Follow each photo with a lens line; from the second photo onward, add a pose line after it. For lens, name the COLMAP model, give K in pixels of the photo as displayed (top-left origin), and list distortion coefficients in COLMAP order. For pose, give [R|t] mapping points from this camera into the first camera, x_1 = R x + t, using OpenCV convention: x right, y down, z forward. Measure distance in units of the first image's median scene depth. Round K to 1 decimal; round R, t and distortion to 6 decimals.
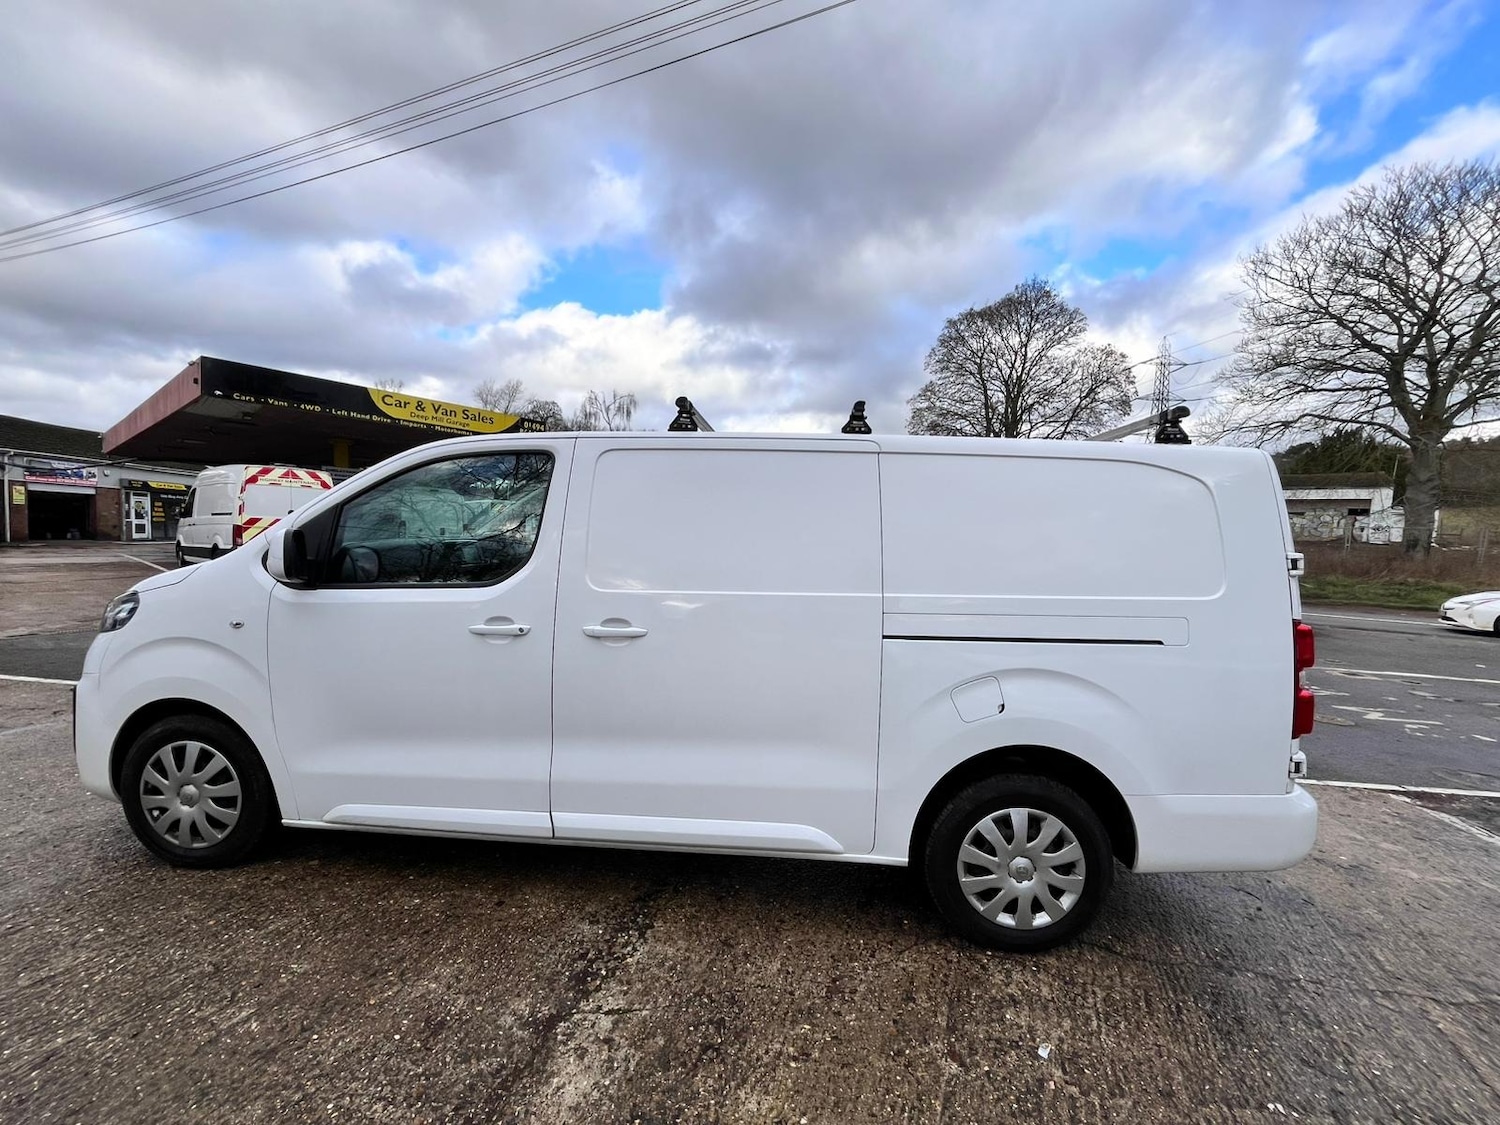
lens RADIAL K [[611.1, 0, 761.2], [0, 611.1, 562.3], [0, 0, 1]] dist [-0.000482, -0.000426]
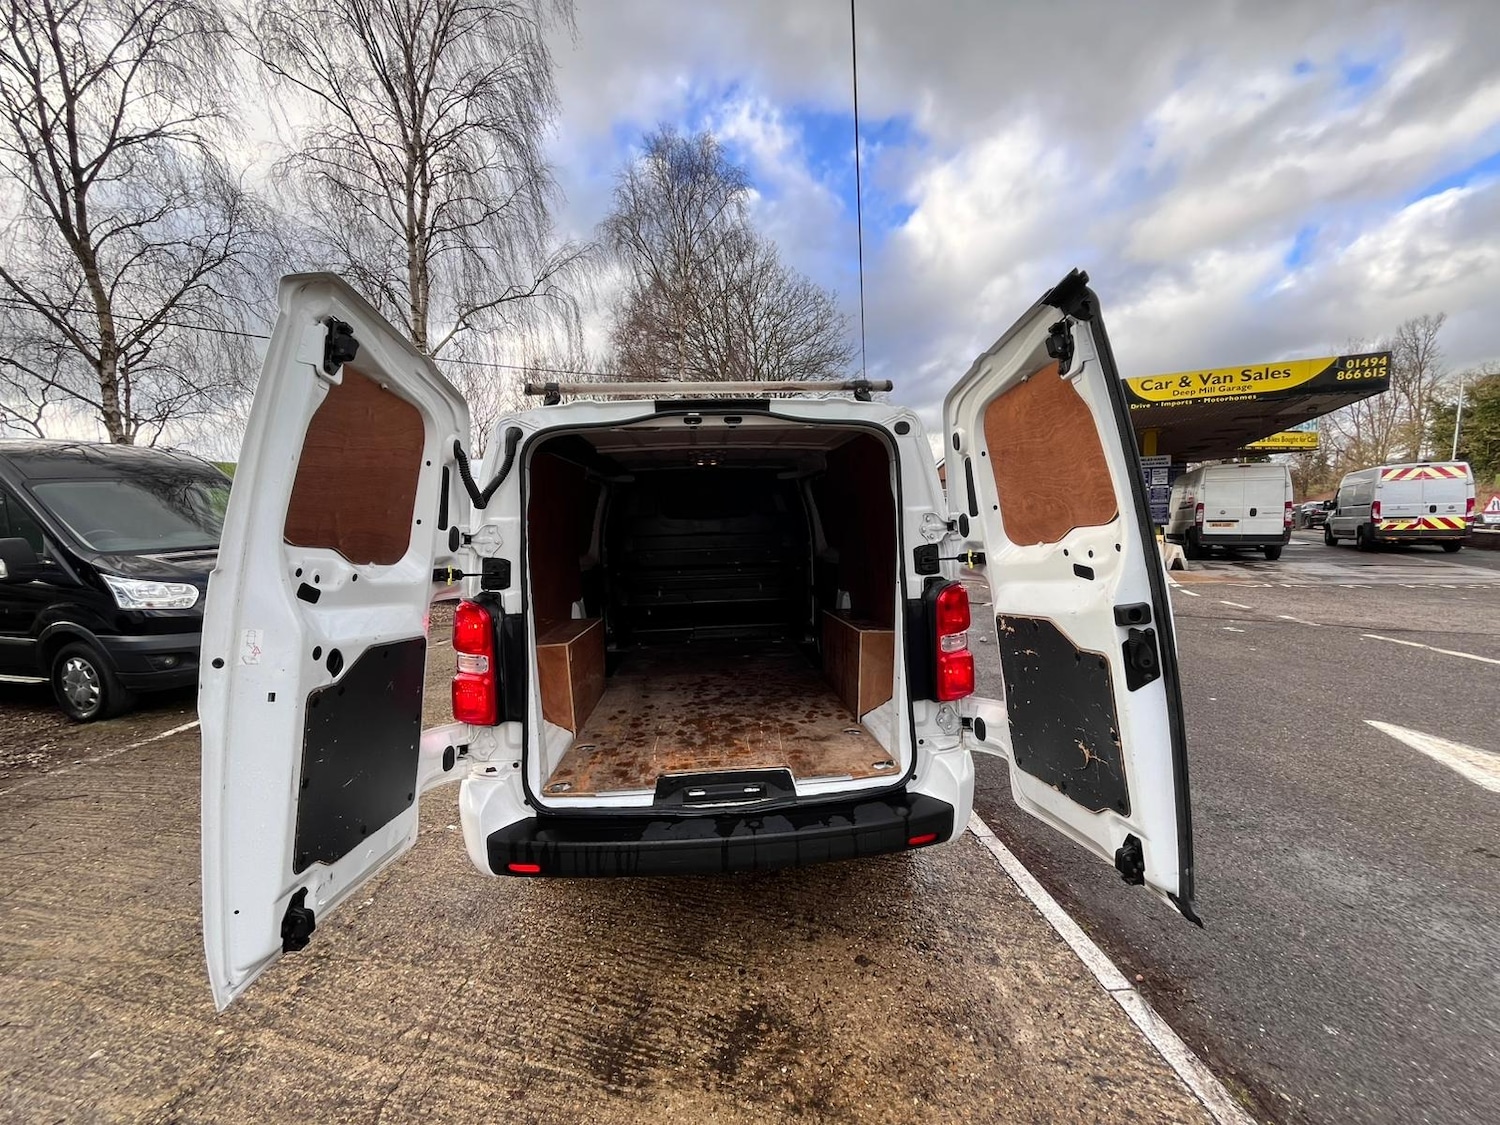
lens RADIAL K [[611.1, 0, 755.2], [0, 611.1, 570.6], [0, 0, 1]] dist [-0.000482, -0.000426]
pose [[0.156939, 0.038620, -0.986853, 2.021733], [-0.001572, 0.999244, 0.038855, 0.012046], [0.987607, -0.004546, 0.156881, 1.407298]]
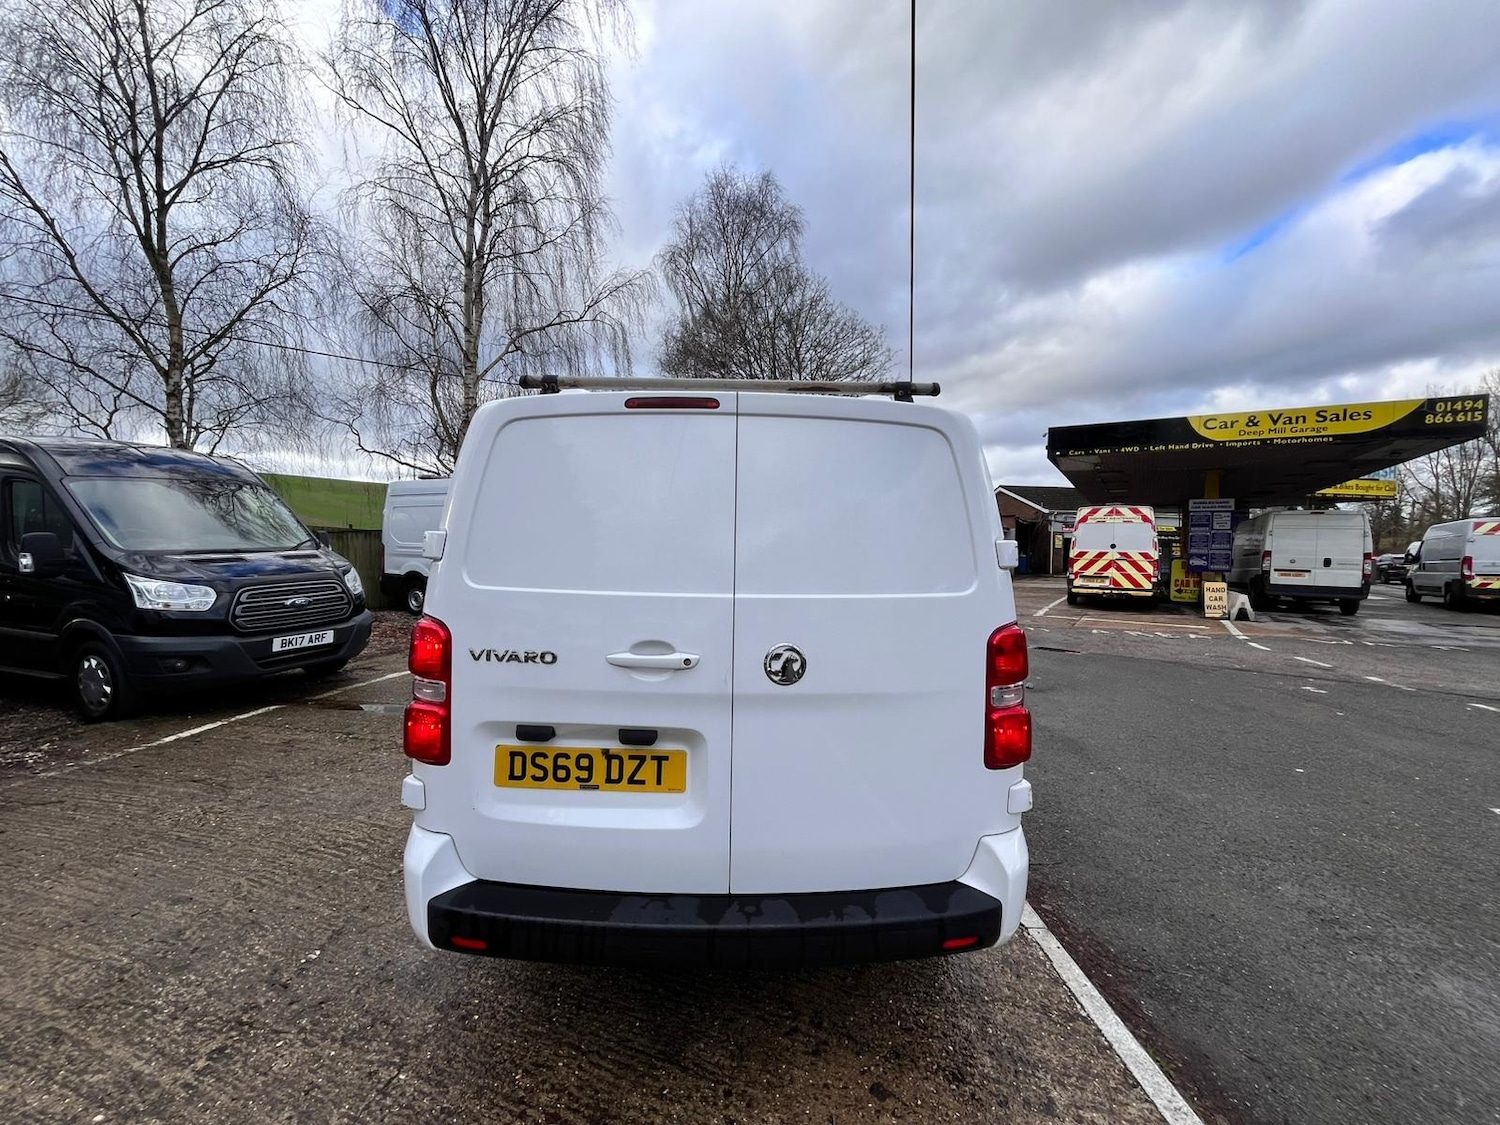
lens RADIAL K [[611.1, 0, 755.3], [0, 611.1, 569.5], [0, 0, 1]] dist [-0.000482, -0.000426]
pose [[0.095548, -0.006209, -0.995405, 1.861784], [-0.044792, 0.998941, -0.010530, 0.024216], [0.994417, 0.045592, 0.095169, 1.470034]]
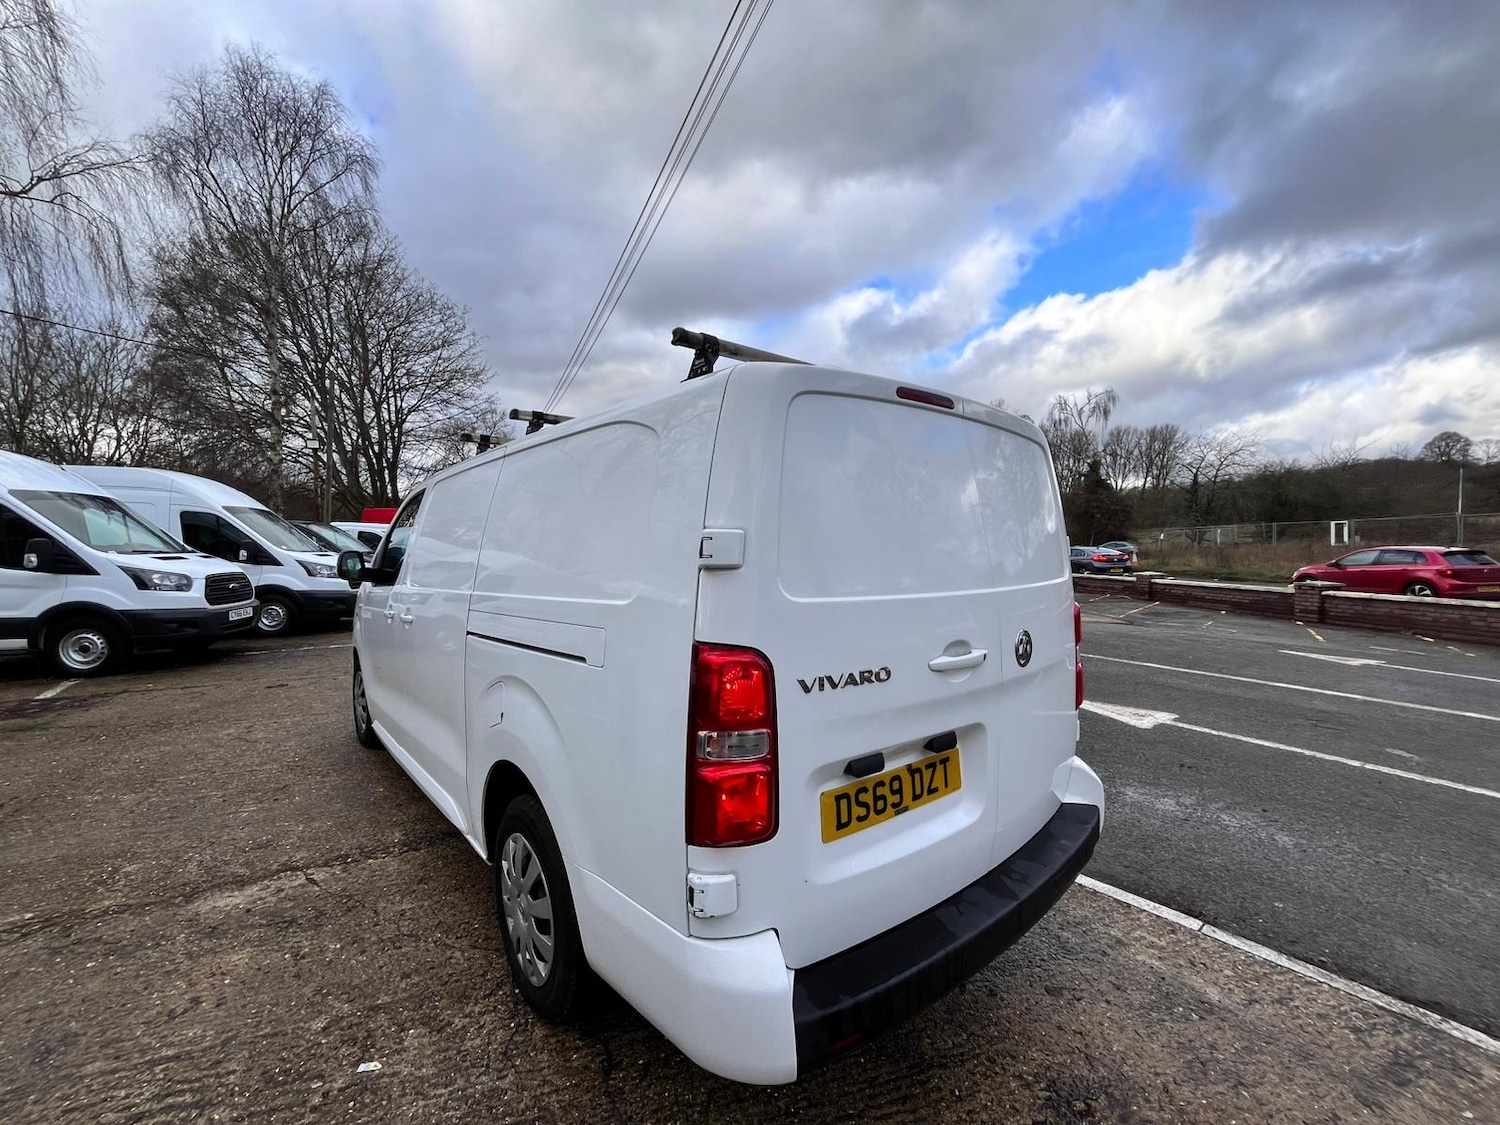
lens RADIAL K [[611.1, 0, 751.5], [0, 611.1, 571.1], [0, 0, 1]] dist [-0.000482, -0.000426]
pose [[0.695201, -0.021710, -0.718487, 1.436080], [0.015086, 0.999764, -0.015612, 0.033978], [0.718657, 0.000014, 0.695365, 0.686515]]
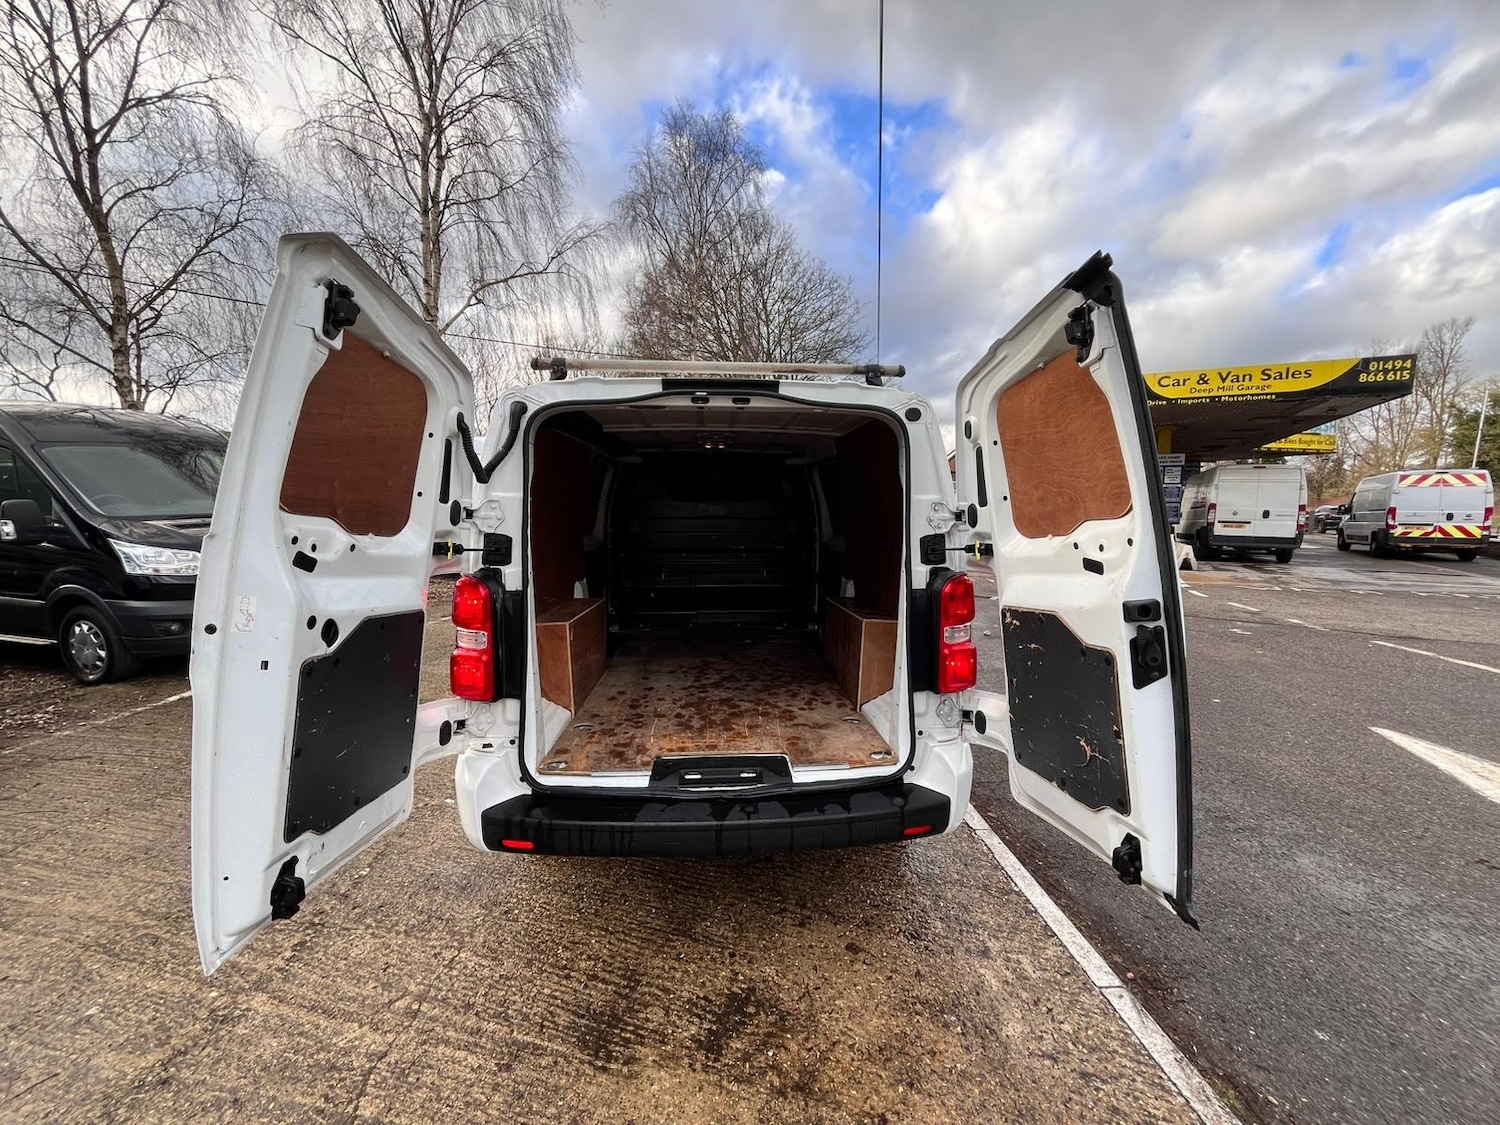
lens RADIAL K [[611.1, 0, 755.2], [0, 611.1, 571.0], [0, 0, 1]] dist [-0.000482, -0.000426]
pose [[0.146120, 0.065738, -0.987080, 2.009663], [-0.033477, 0.997547, 0.061479, 0.016597], [0.988700, 0.024061, 0.147962, 1.413922]]
